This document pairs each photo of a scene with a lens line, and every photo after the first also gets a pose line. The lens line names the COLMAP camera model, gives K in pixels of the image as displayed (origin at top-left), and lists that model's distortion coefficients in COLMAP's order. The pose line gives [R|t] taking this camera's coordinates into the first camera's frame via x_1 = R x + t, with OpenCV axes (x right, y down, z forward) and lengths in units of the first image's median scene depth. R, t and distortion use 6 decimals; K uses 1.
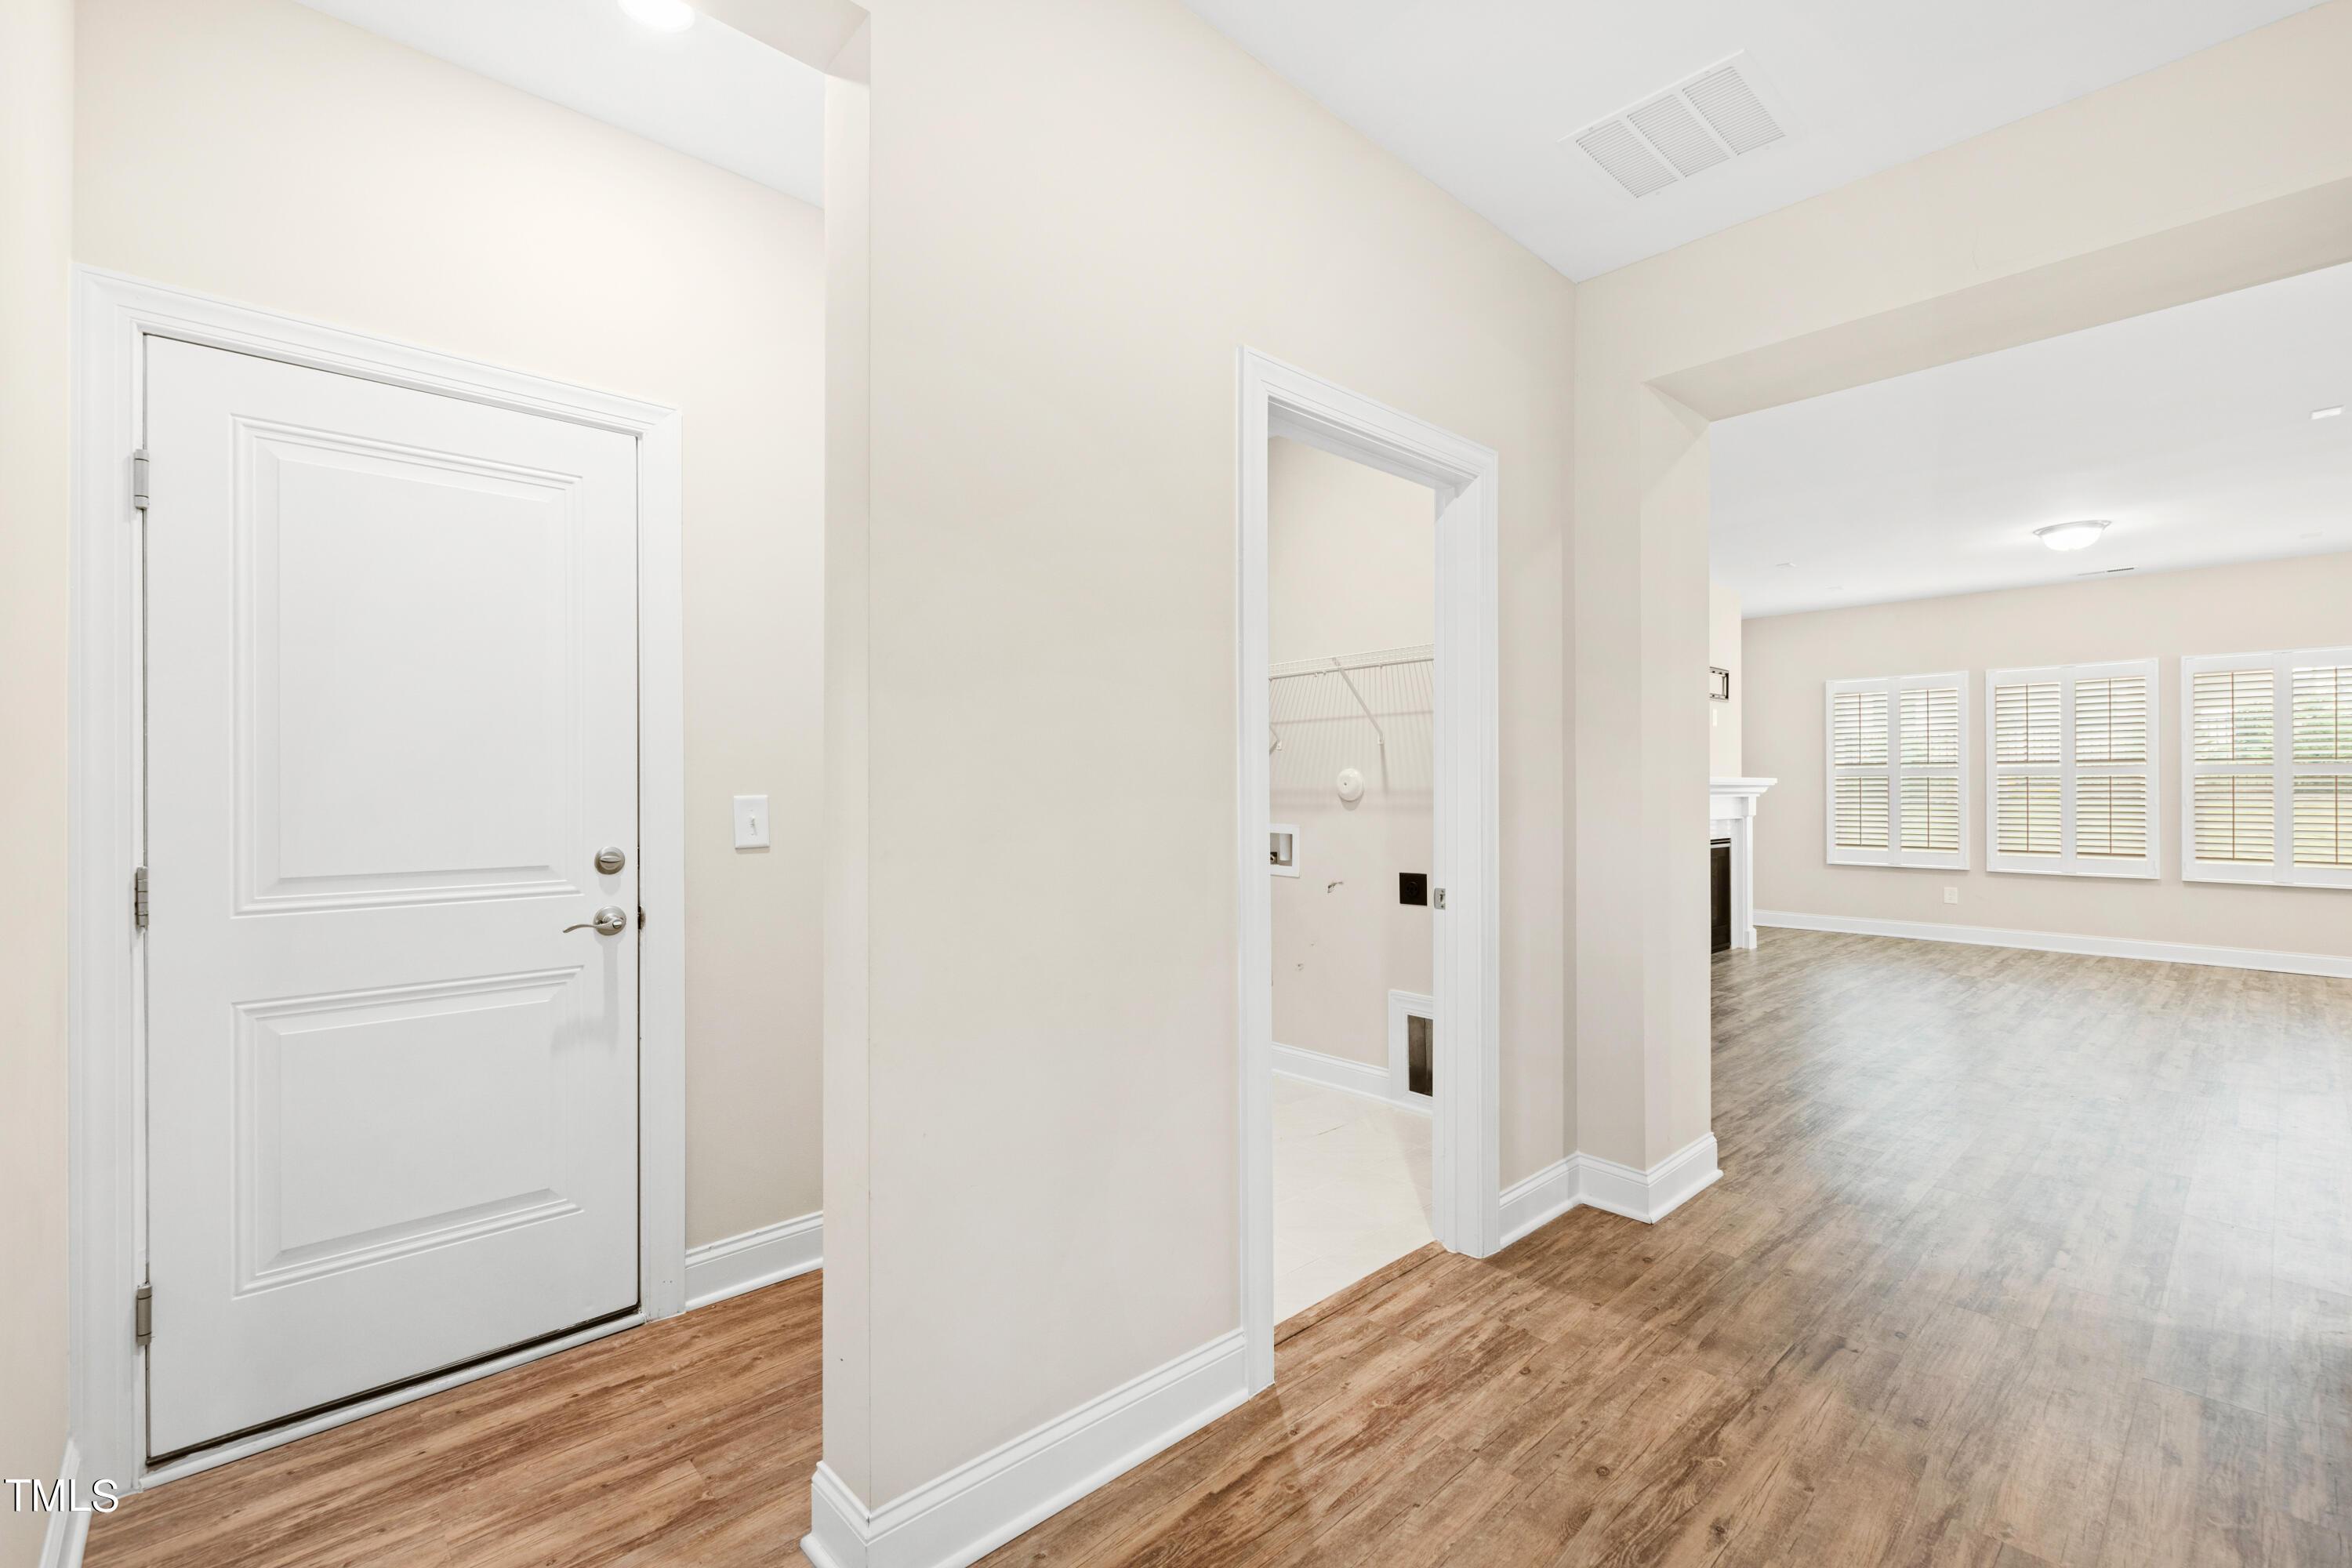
lens RADIAL K [[1022.3, 0, 1146.7], [0, 1022.3, 781.4], [0, 0, 1]] dist [0.004029, -0.002843]
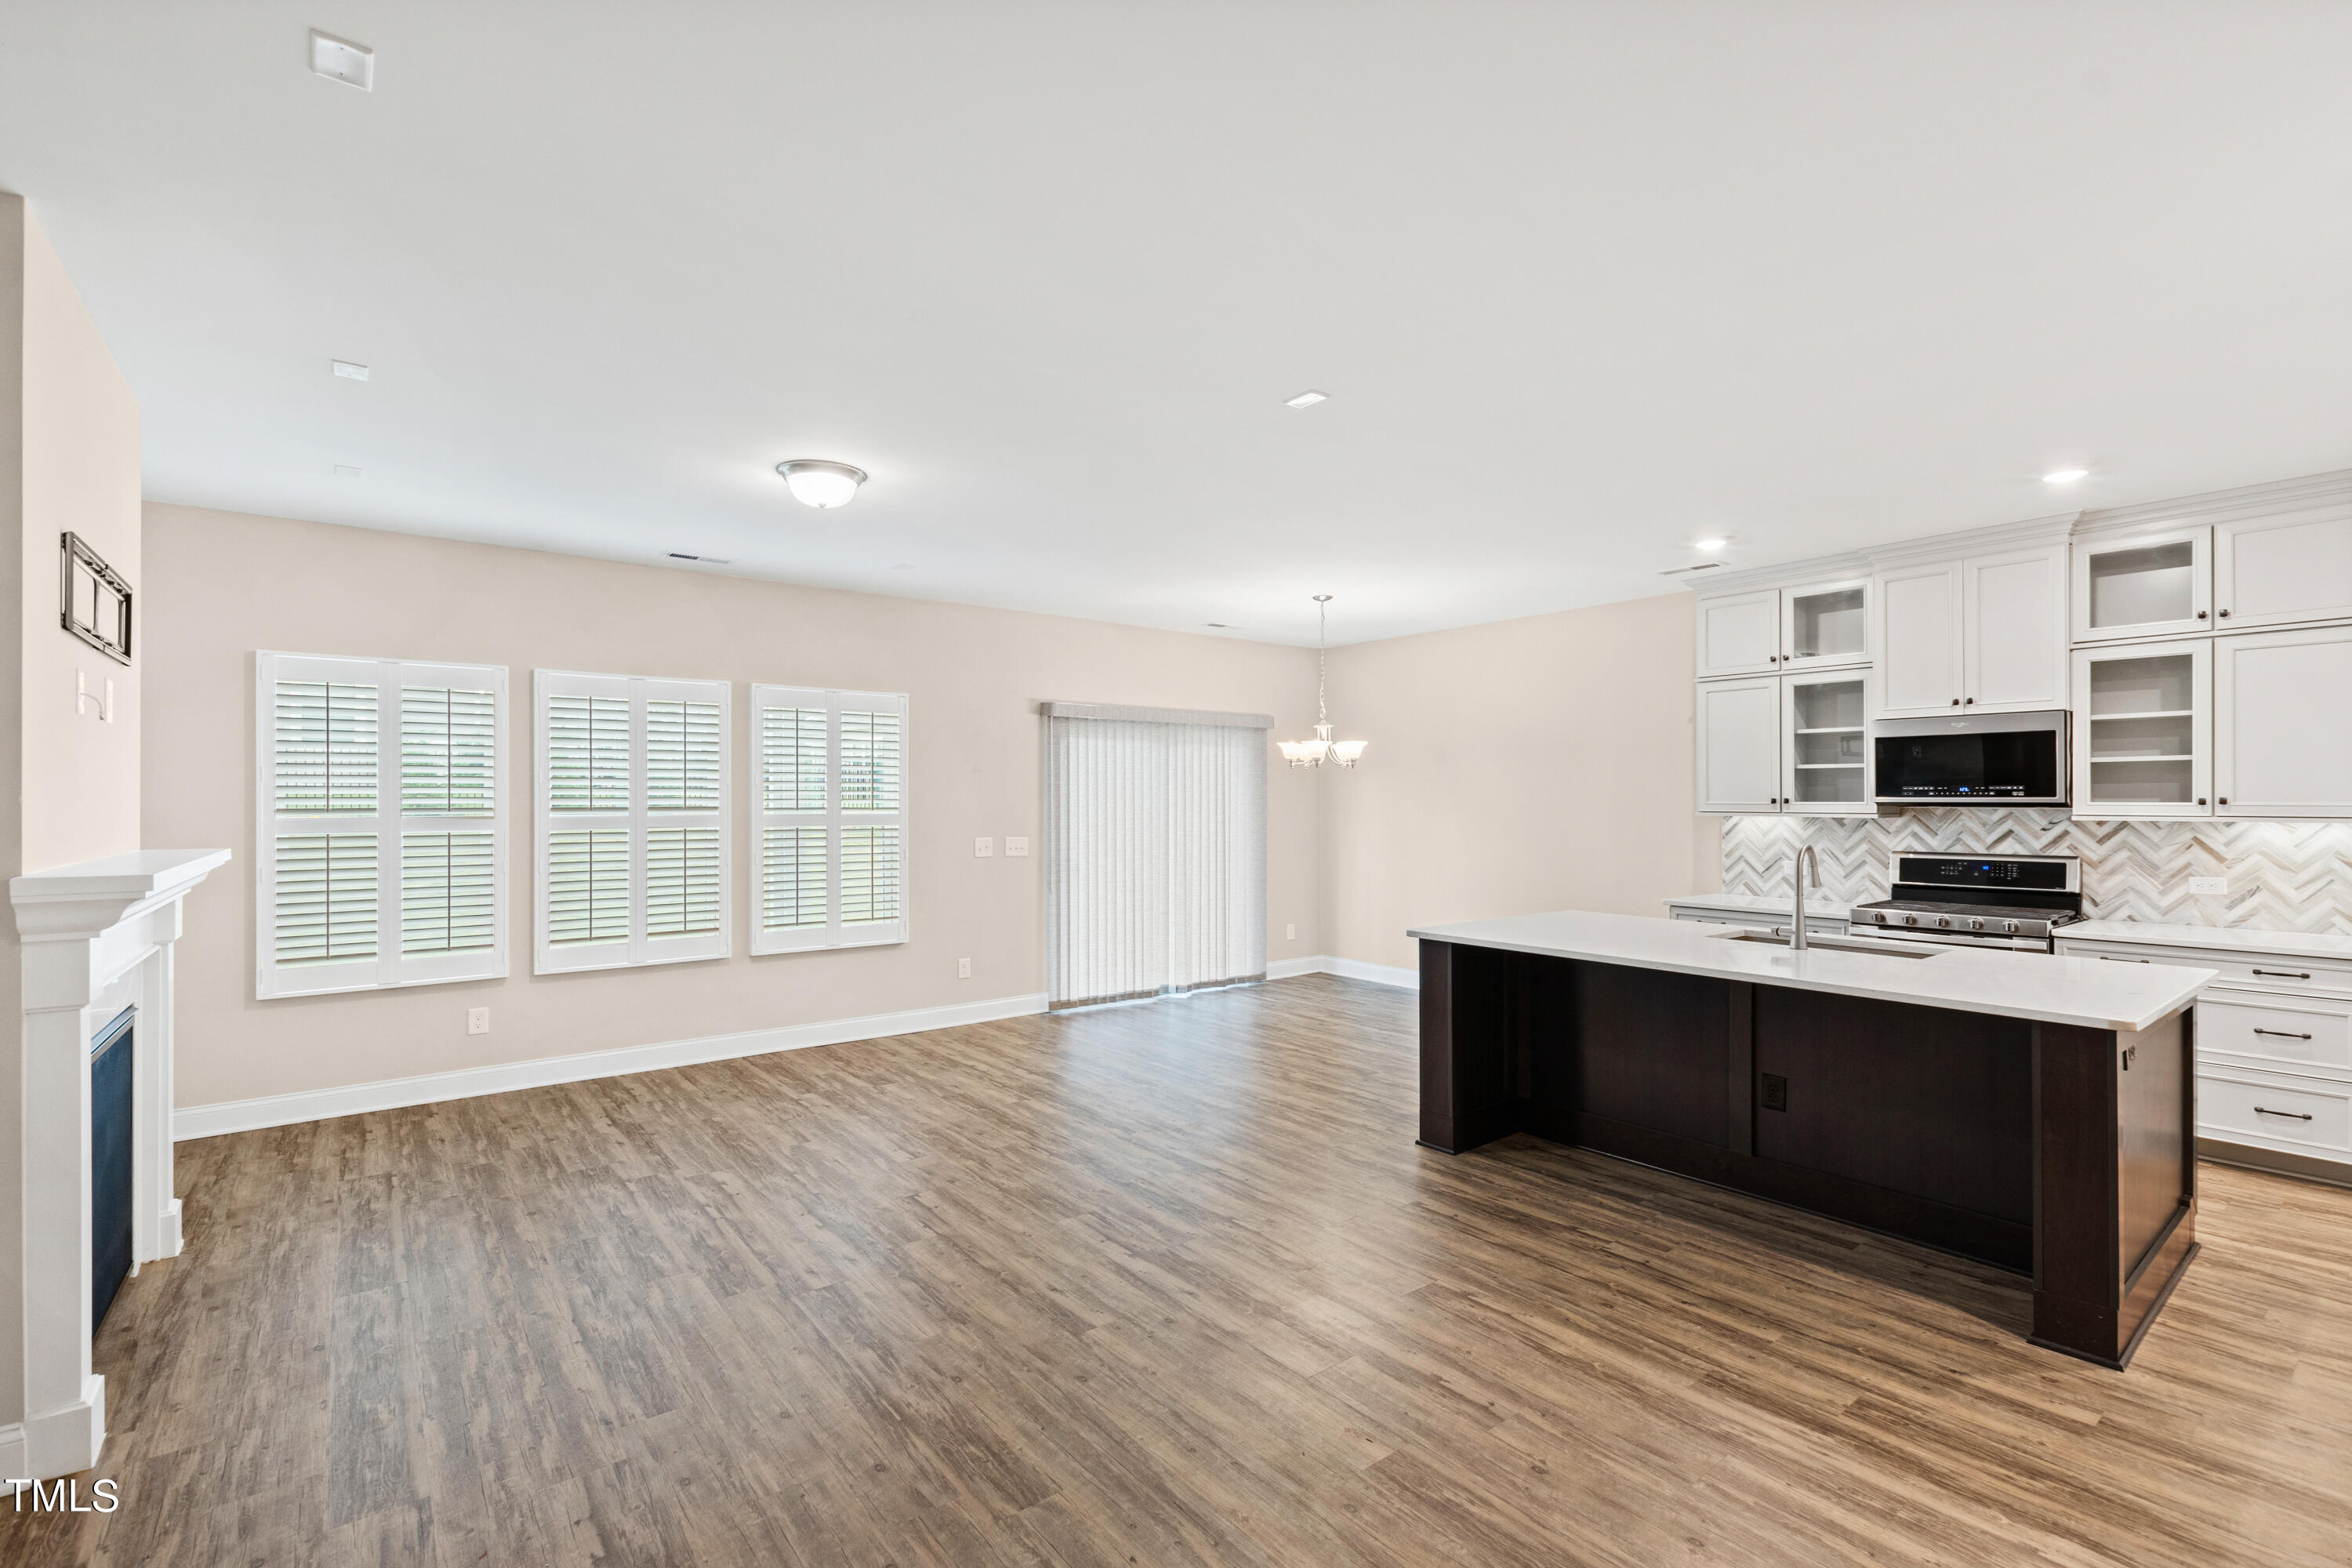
lens RADIAL K [[1022.3, 0, 1155.3], [0, 1022.3, 802.8], [0, 0, 1]] dist [0.004029, -0.002843]
pose [[0.070052, -0.000518, 0.997543, 0.208572], [-0.003907, 0.999992, 0.000793, -0.027692], [-0.997536, -0.003953, 0.070049, 0.607016]]
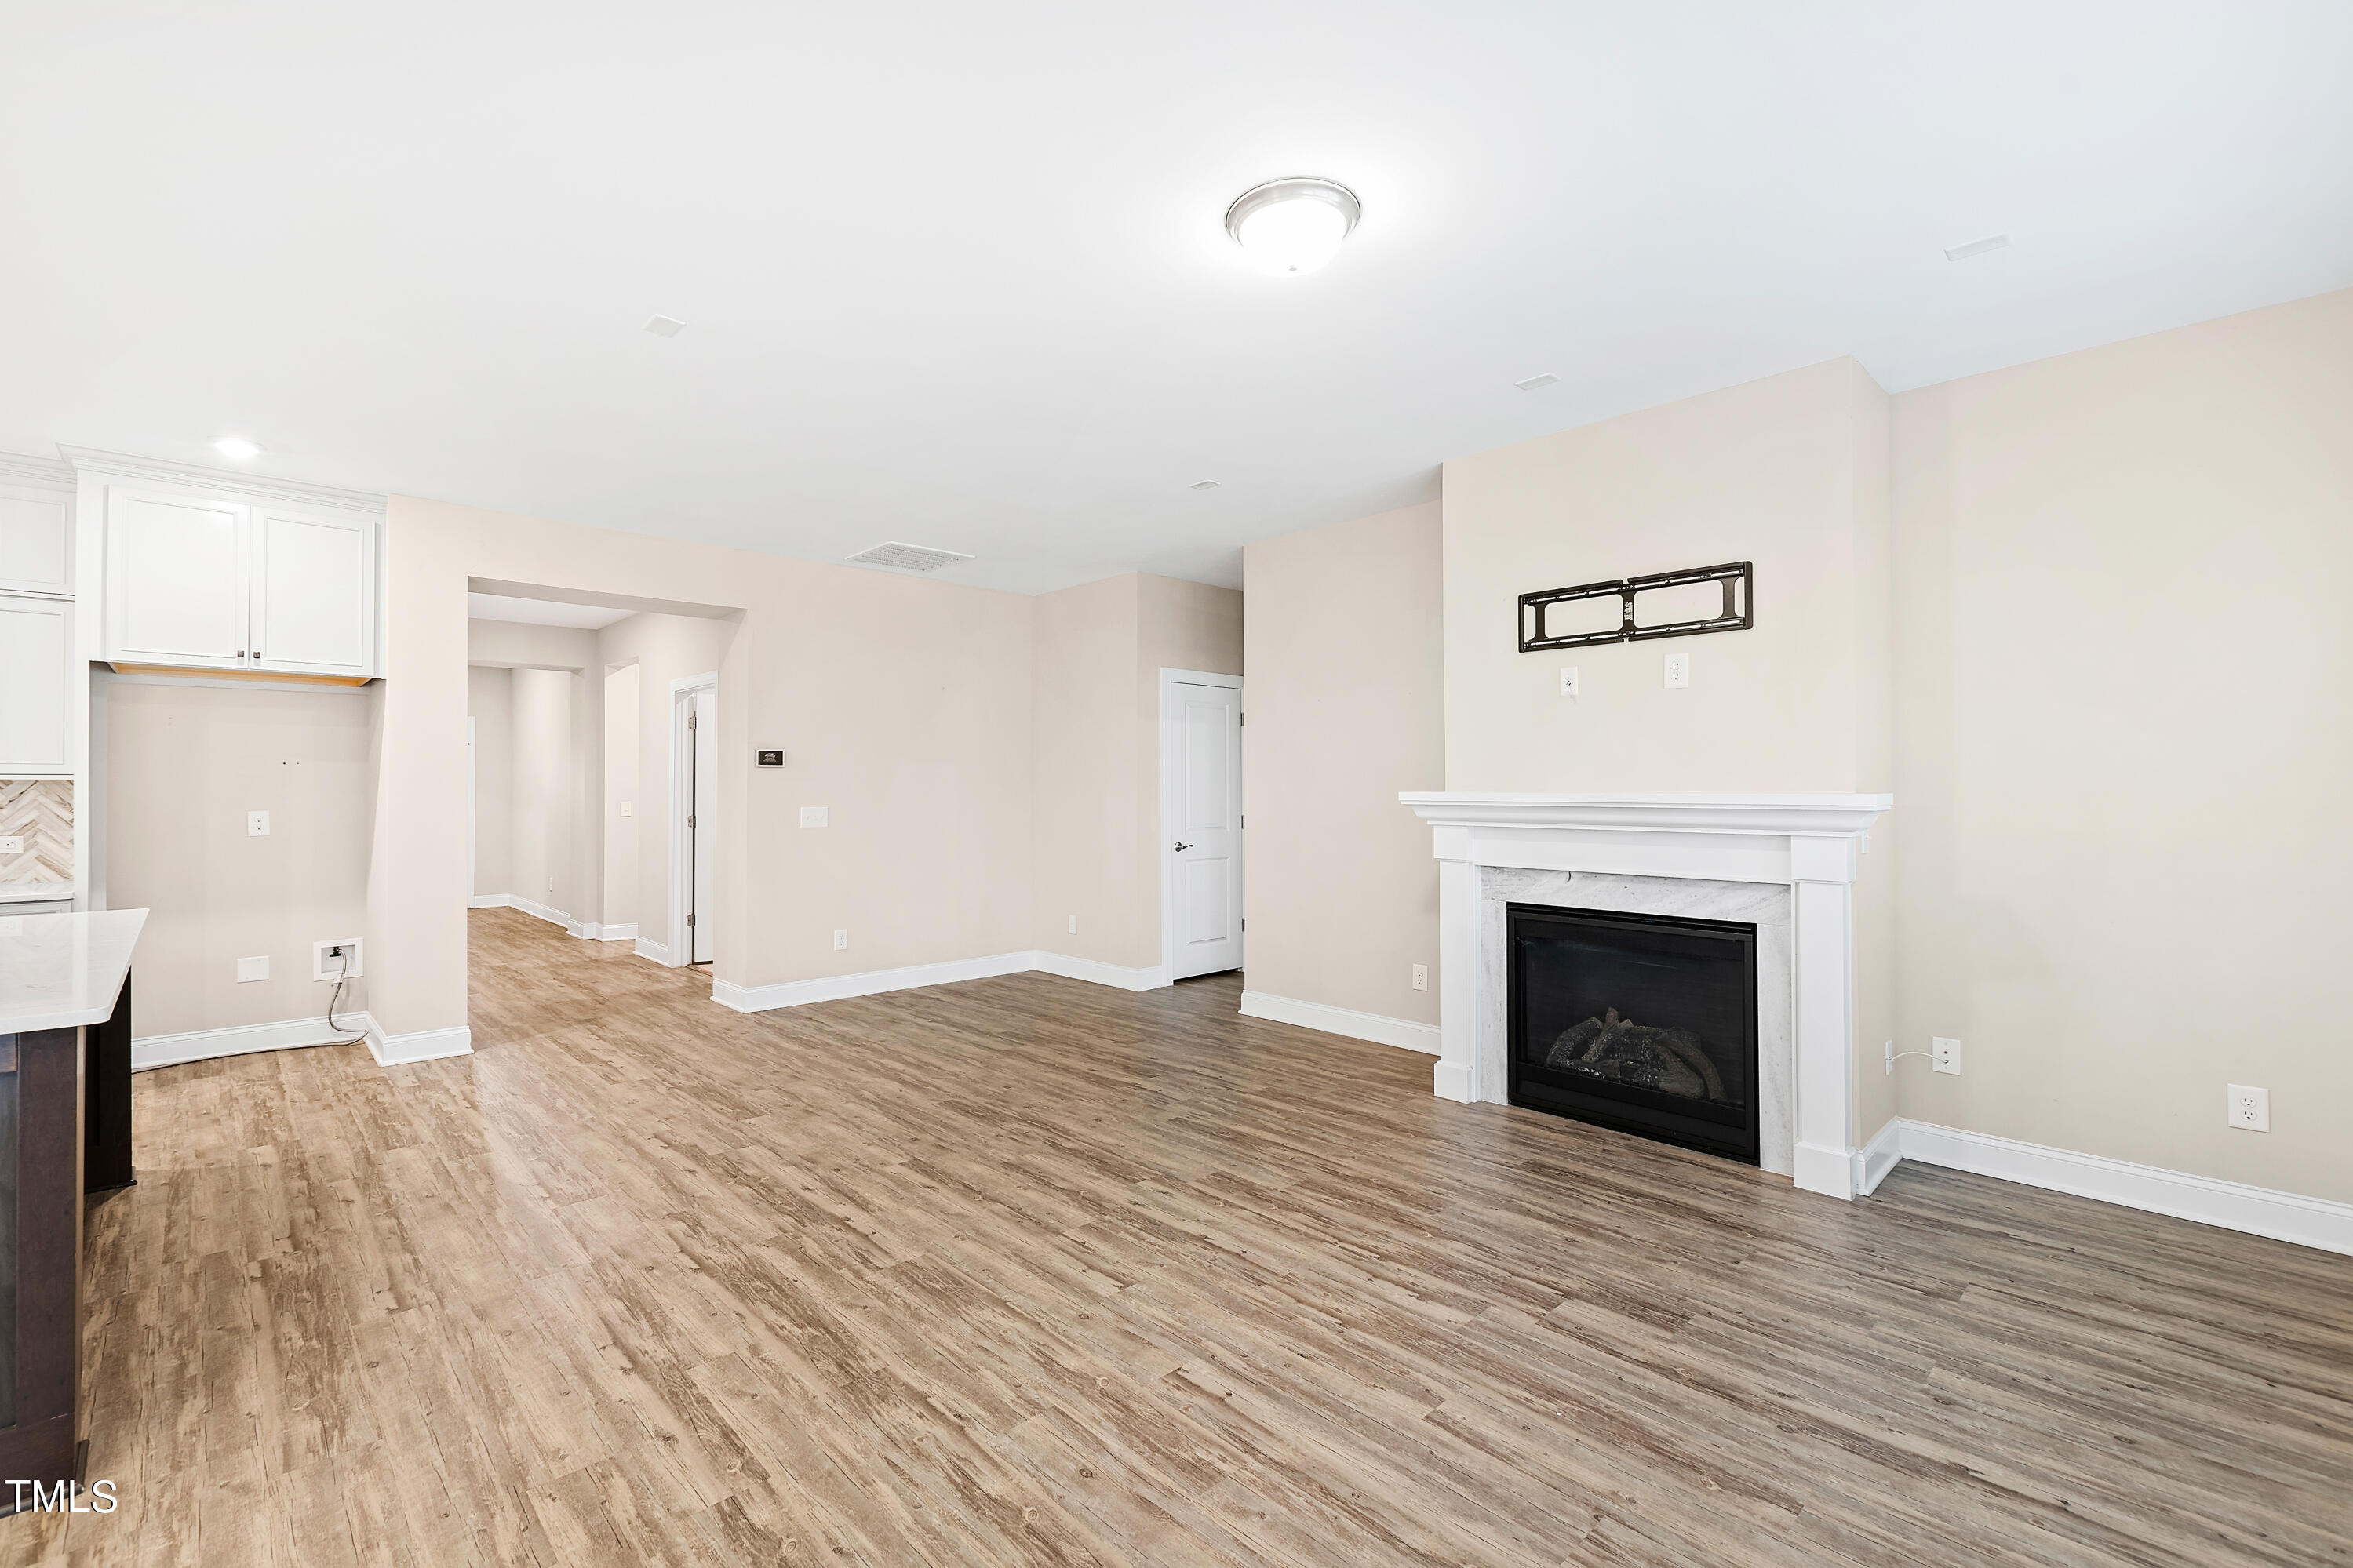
lens RADIAL K [[1022.6, 0, 1155.2], [0, 1022.6, 782.9], [0, 0, 1]] dist [0.004029, -0.002843]
pose [[0.025243, -0.004911, -0.999669, 1.093820], [0.006932, 0.999965, -0.004737, -0.008504], [0.999657, -0.006810, 0.025277, 0.768680]]
